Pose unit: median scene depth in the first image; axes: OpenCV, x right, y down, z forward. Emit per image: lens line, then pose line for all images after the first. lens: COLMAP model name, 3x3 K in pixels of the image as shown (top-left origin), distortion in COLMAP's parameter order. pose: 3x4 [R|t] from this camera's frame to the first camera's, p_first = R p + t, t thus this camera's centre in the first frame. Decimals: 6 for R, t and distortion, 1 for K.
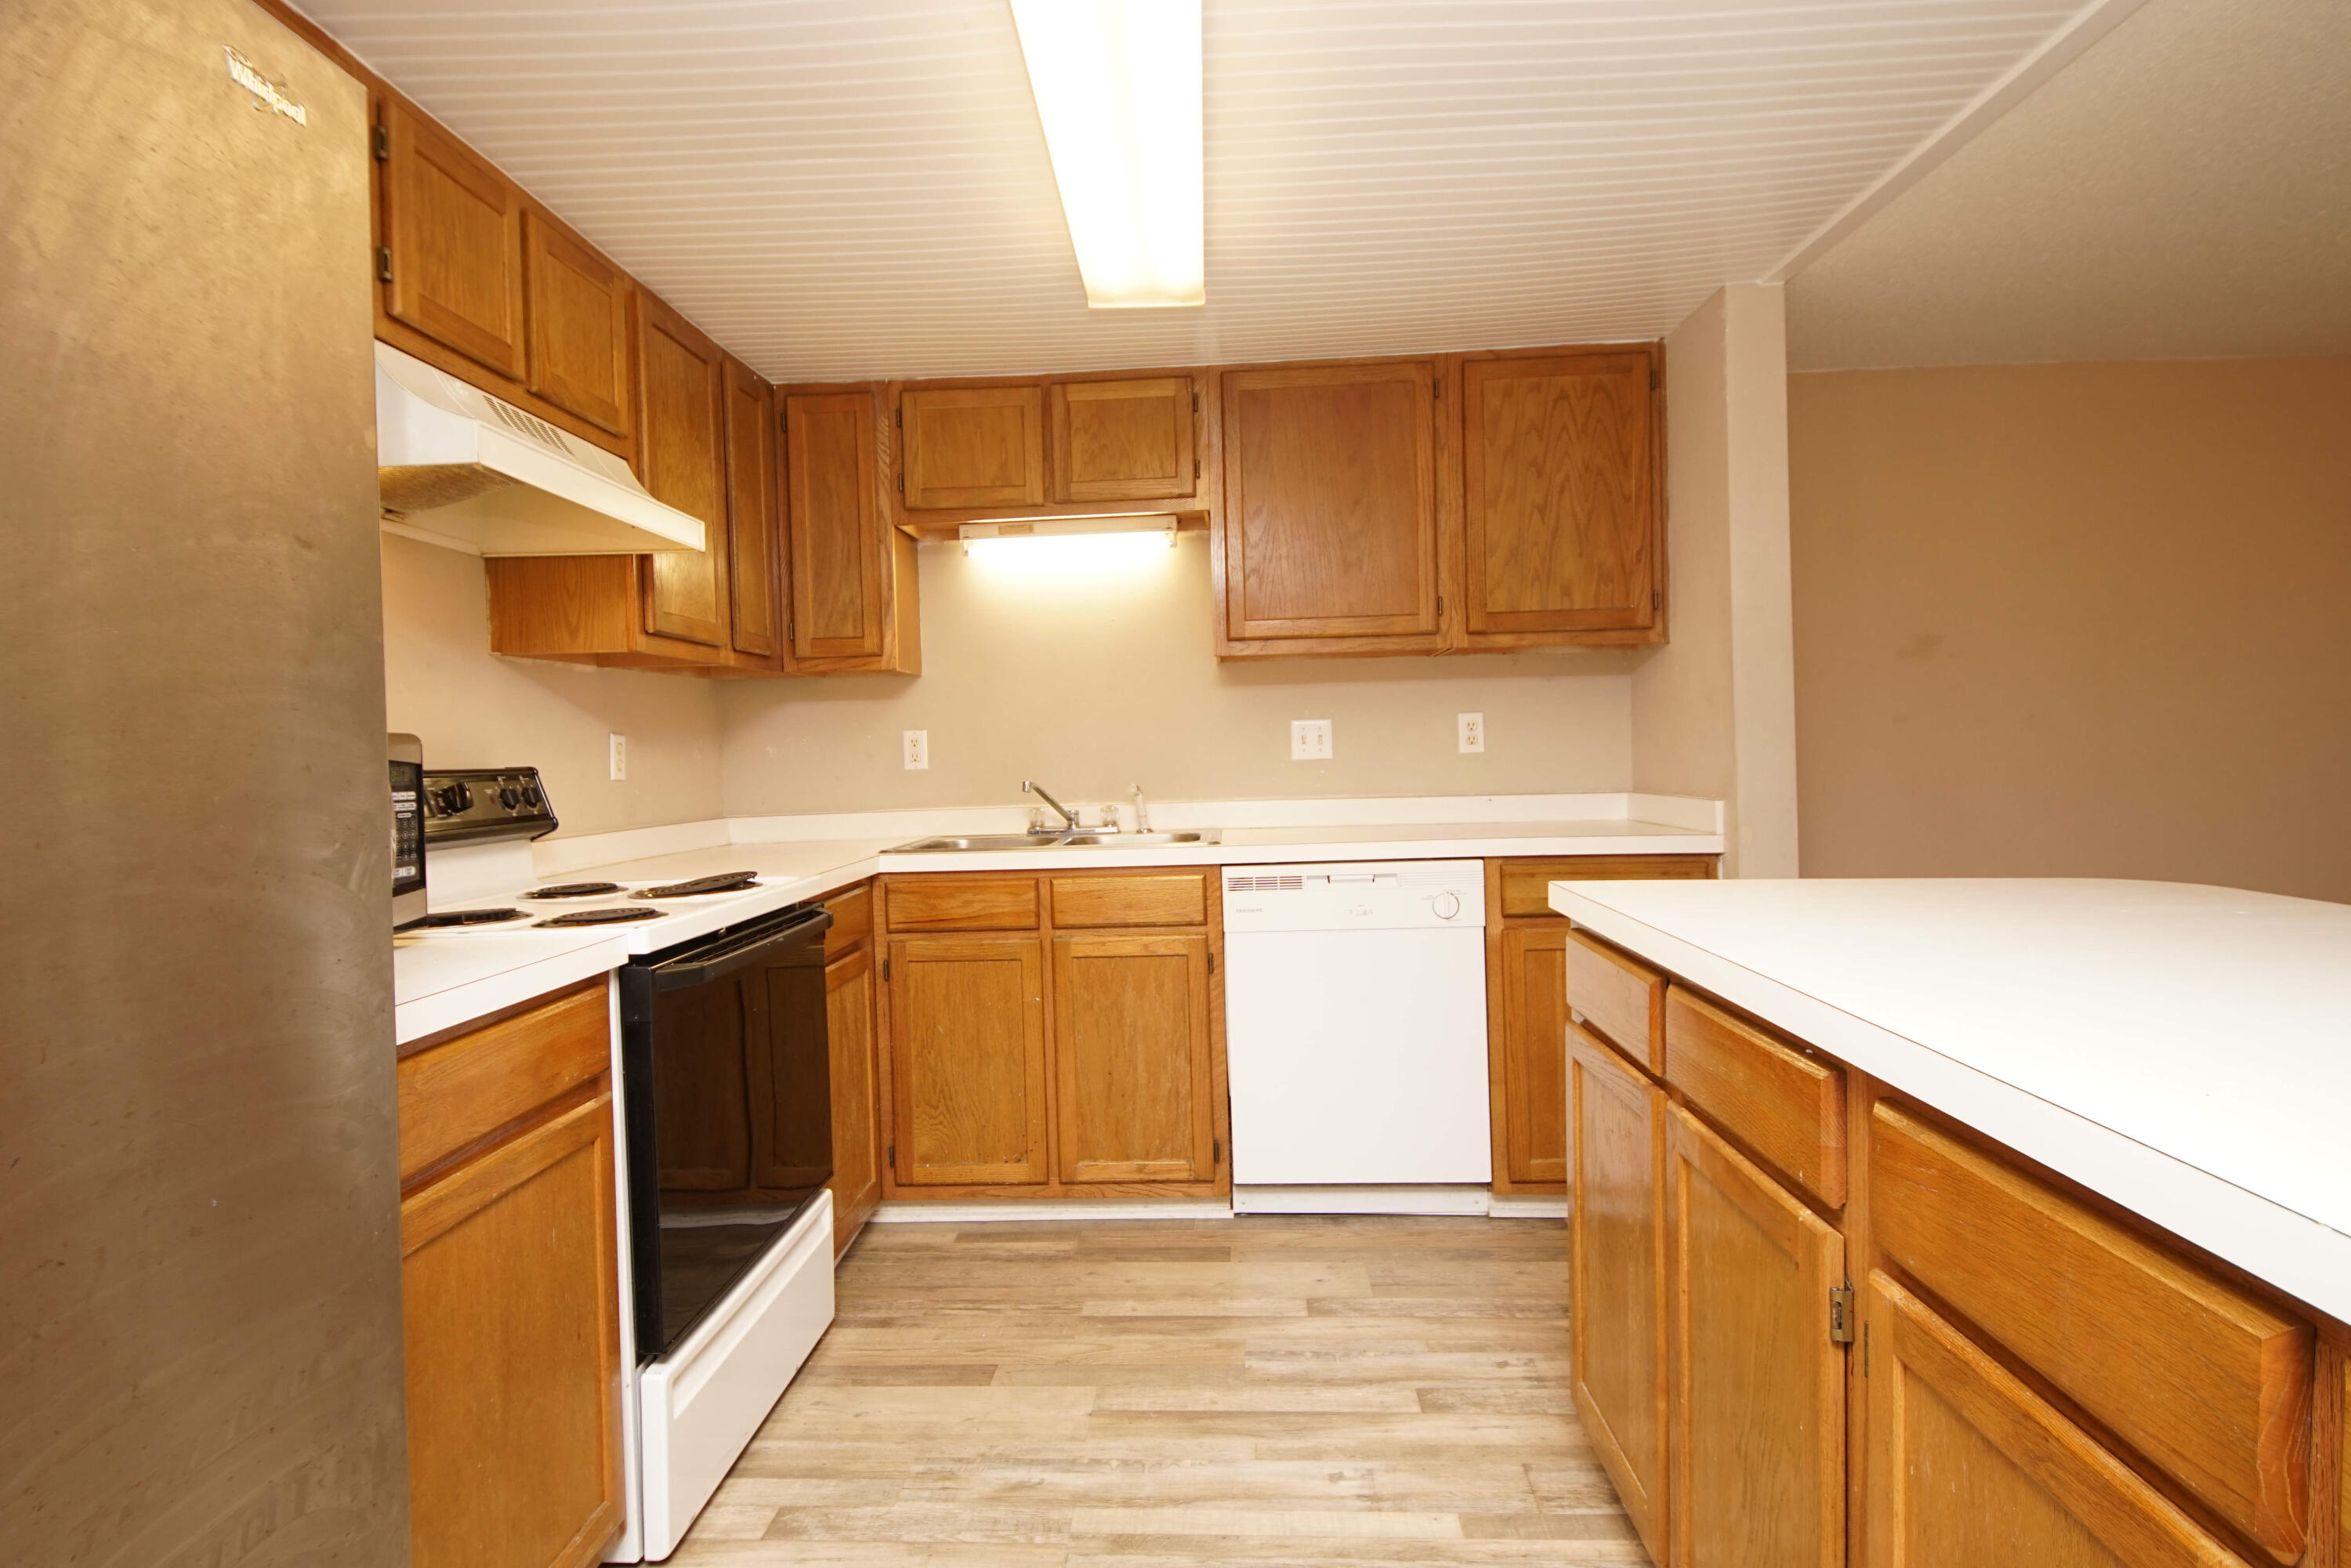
lens RADIAL K [[1262.7, 0, 1153.3], [0, 1262.7, 774.5], [0, 0, 1]] dist [0.019791, -0.017662]
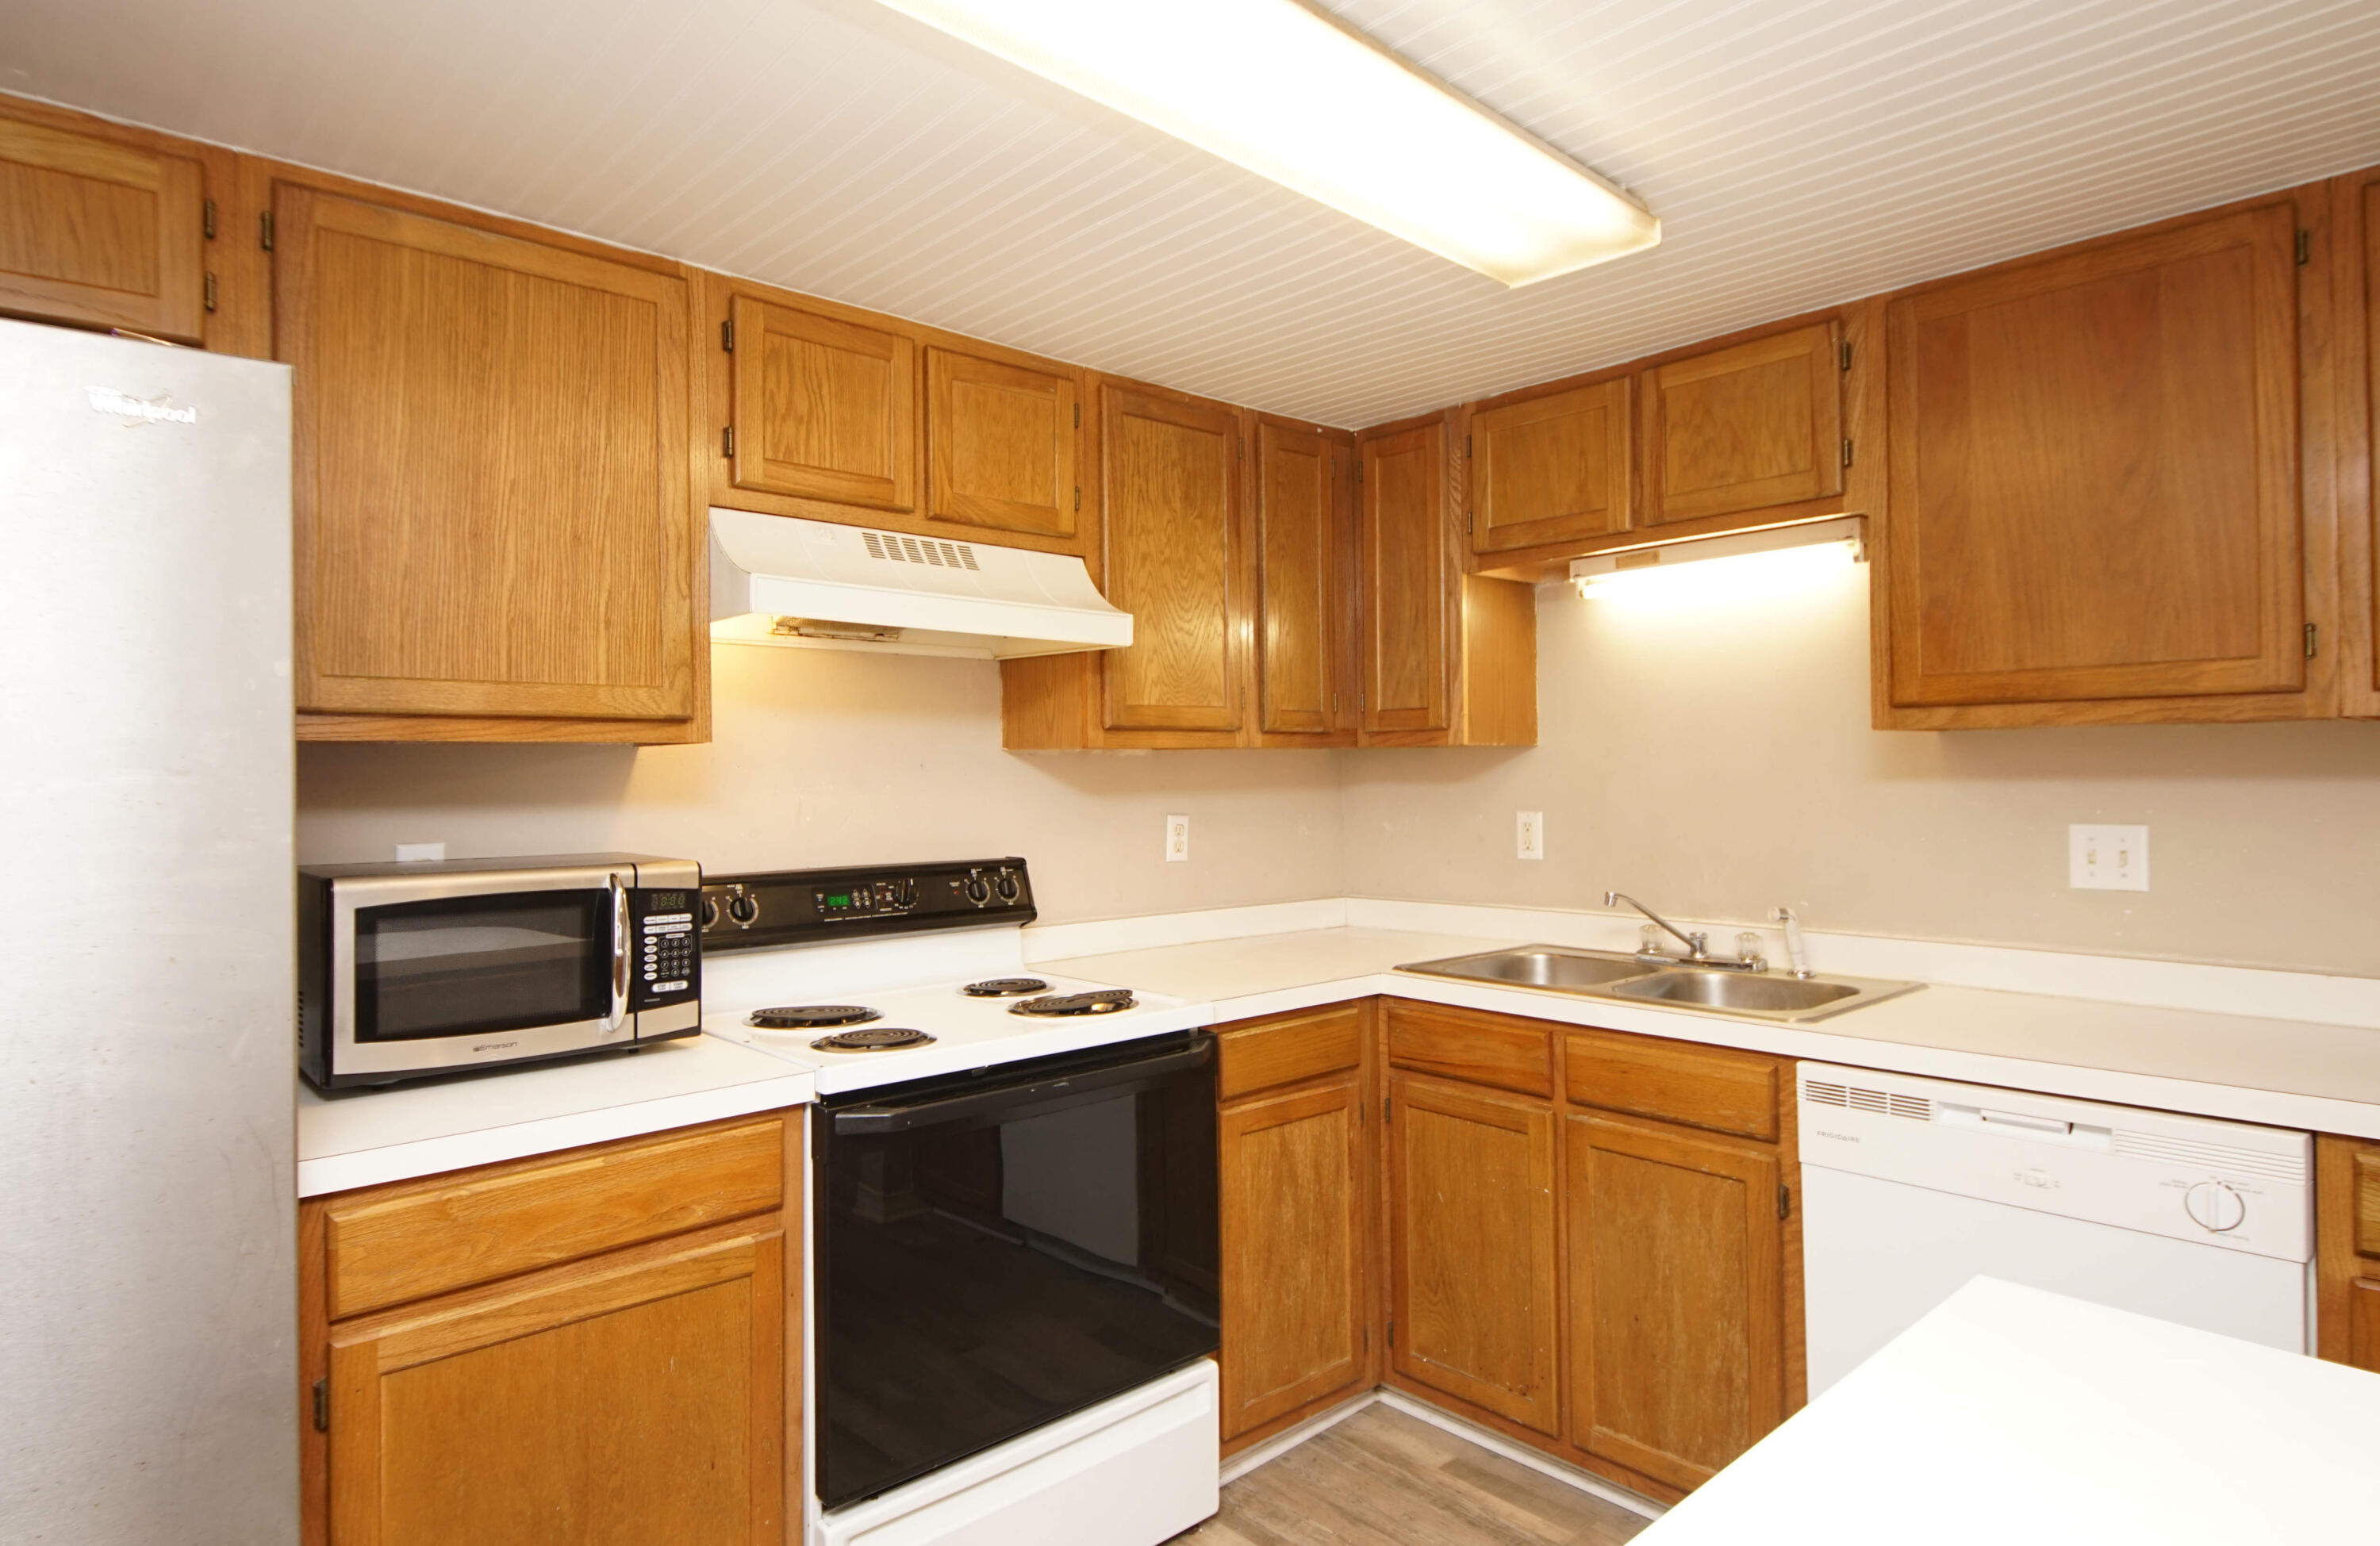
lens RADIAL K [[1309.3, 0, 1157.5], [0, 1309.3, 758.1], [0, 0, 1]] dist [0.023299, -0.021881]
pose [[0.704621, 0.013760, -0.709450, 0.304684], [-0.024127, 0.999698, -0.004574, -0.074168], [0.709174, 0.020340, 0.704740, 0.273345]]
